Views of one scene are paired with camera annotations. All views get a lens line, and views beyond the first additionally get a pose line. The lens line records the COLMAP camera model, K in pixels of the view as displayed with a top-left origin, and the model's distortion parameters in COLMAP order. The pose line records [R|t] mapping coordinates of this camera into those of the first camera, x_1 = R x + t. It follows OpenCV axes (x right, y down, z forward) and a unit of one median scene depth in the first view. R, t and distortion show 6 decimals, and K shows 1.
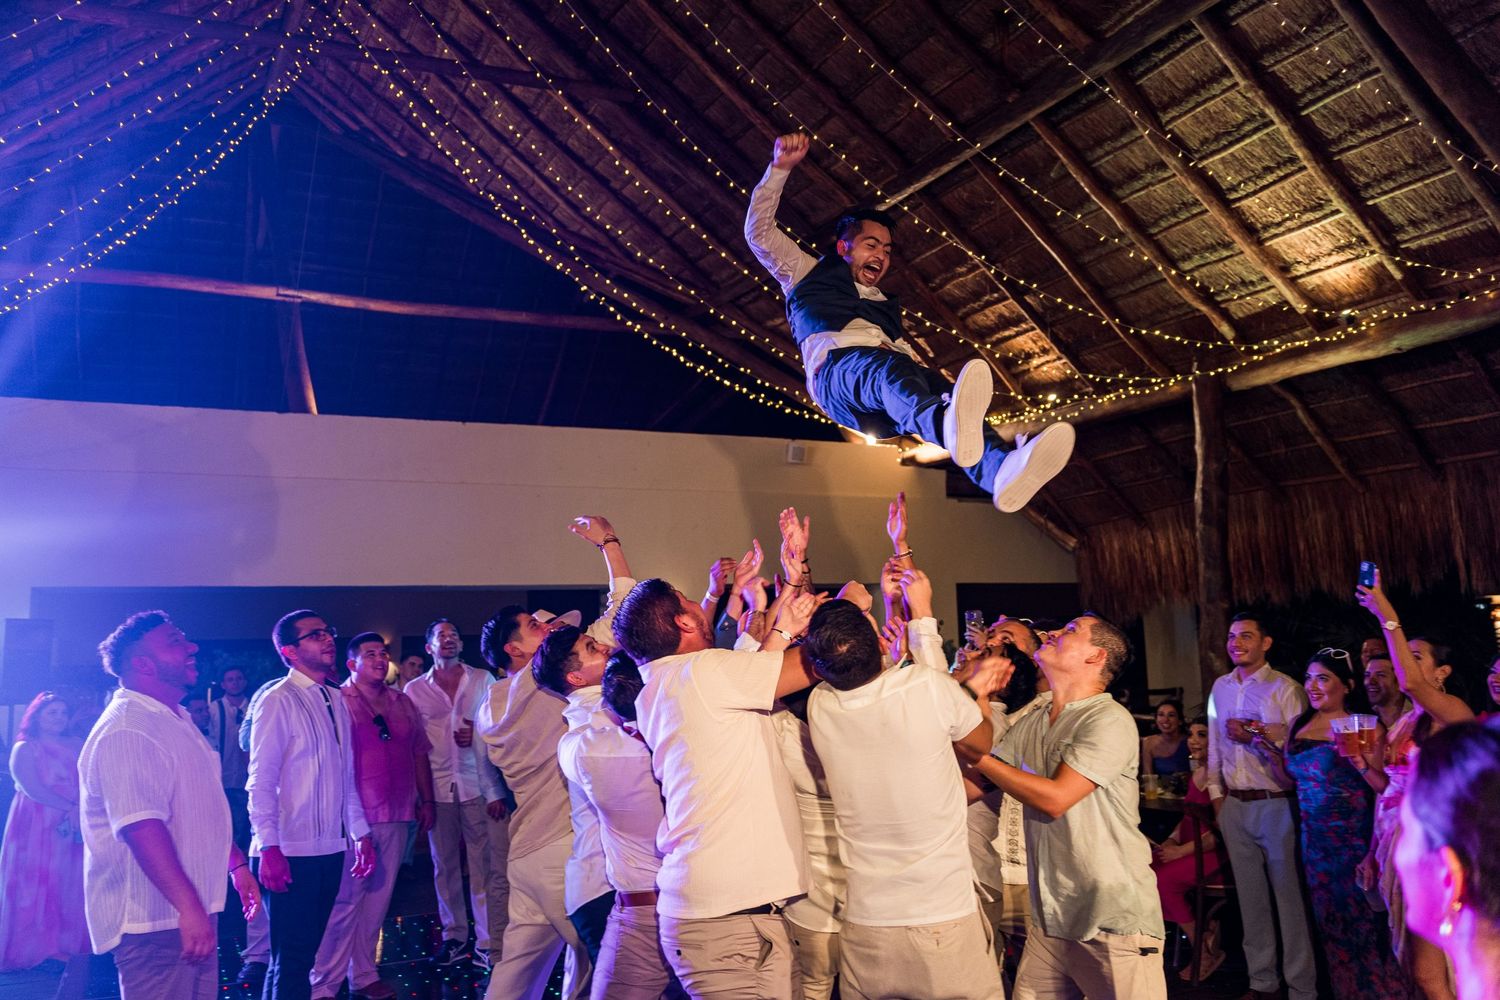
lens RADIAL K [[1223.0, 0, 747.7], [0, 1223.0, 469.2], [0, 0, 1]] dist [0.006584, -0.007442]
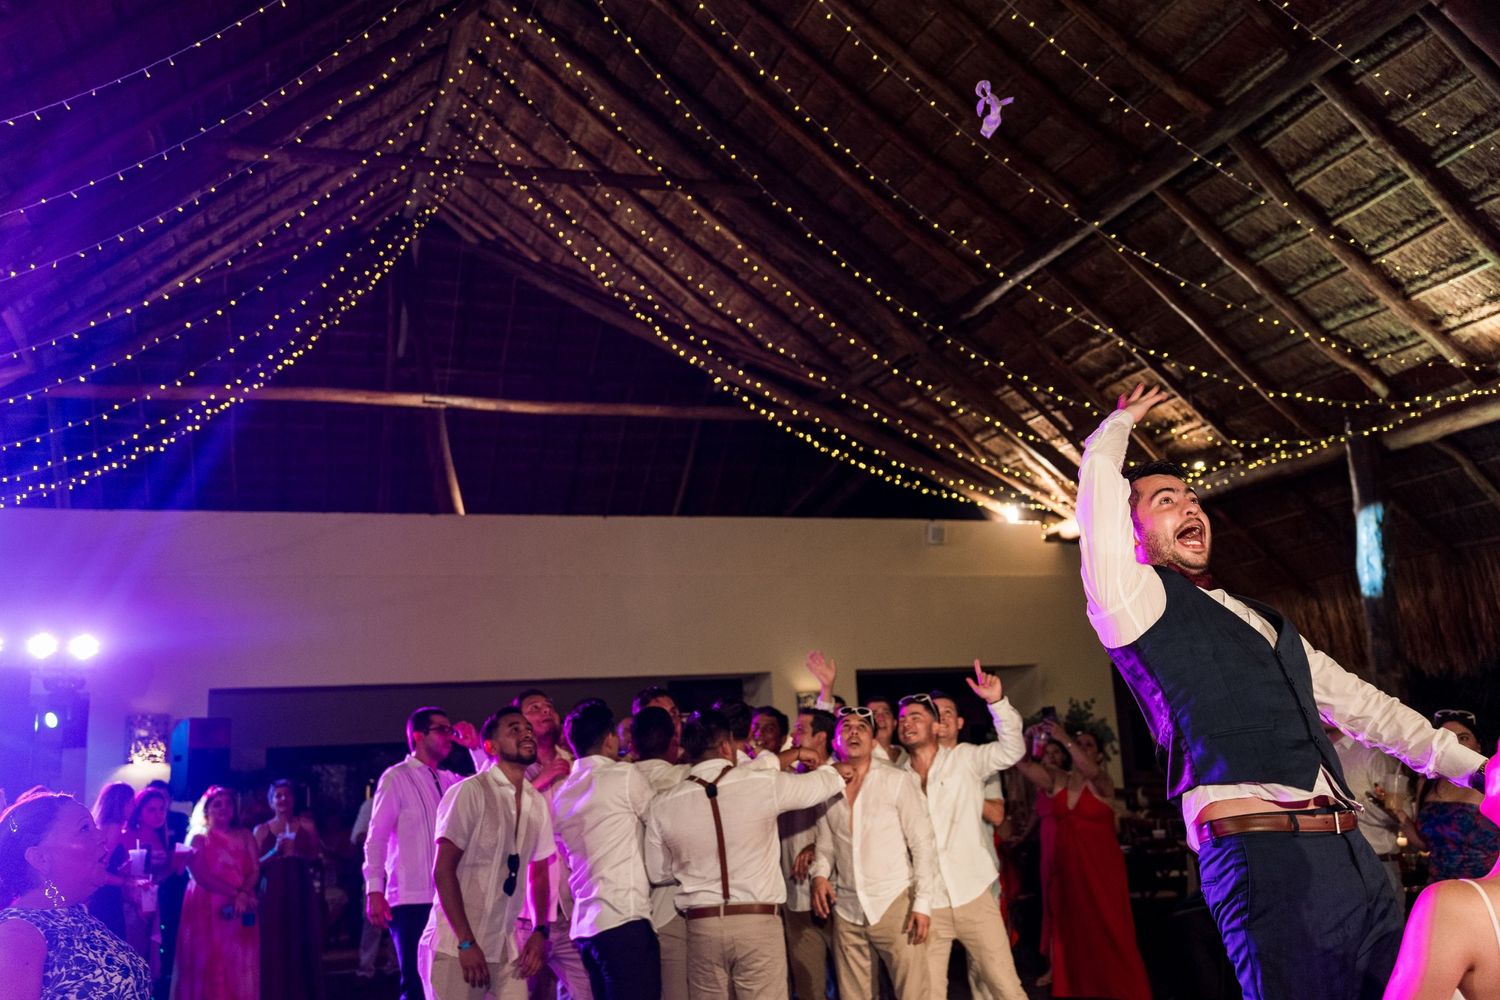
lens RADIAL K [[1308.2, 0, 743.1], [0, 1308.2, 457.1], [0, 0, 1]] dist [0.021905, -0.024671]
pose [[0.993083, -0.047111, -0.107552, 0.002032], [0.038492, 0.995982, -0.080856, 0.005301], [0.110929, 0.076157, 0.990906, -0.077842]]
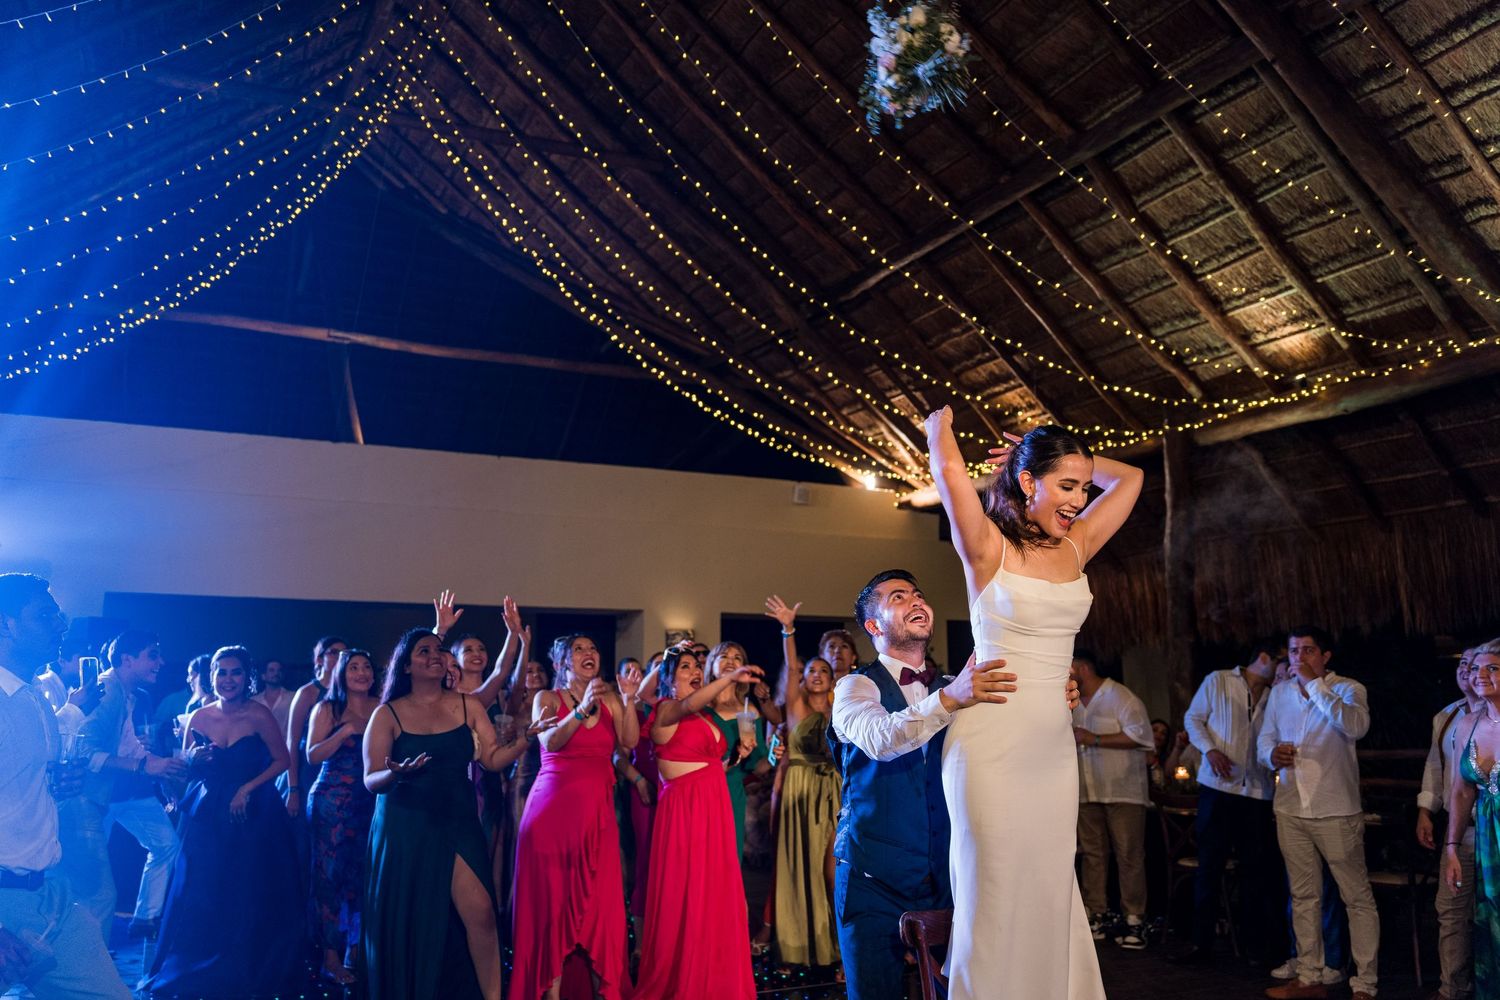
lens RADIAL K [[1243.5, 0, 750.5], [0, 1243.5, 458.3], [0, 0, 1]] dist [0.013143, 0.005180]
pose [[0.999627, 0.026189, 0.007692, -0.017376], [-0.025705, 0.998019, -0.057431, 0.022640], [-0.009181, 0.057212, 0.998320, -0.118670]]
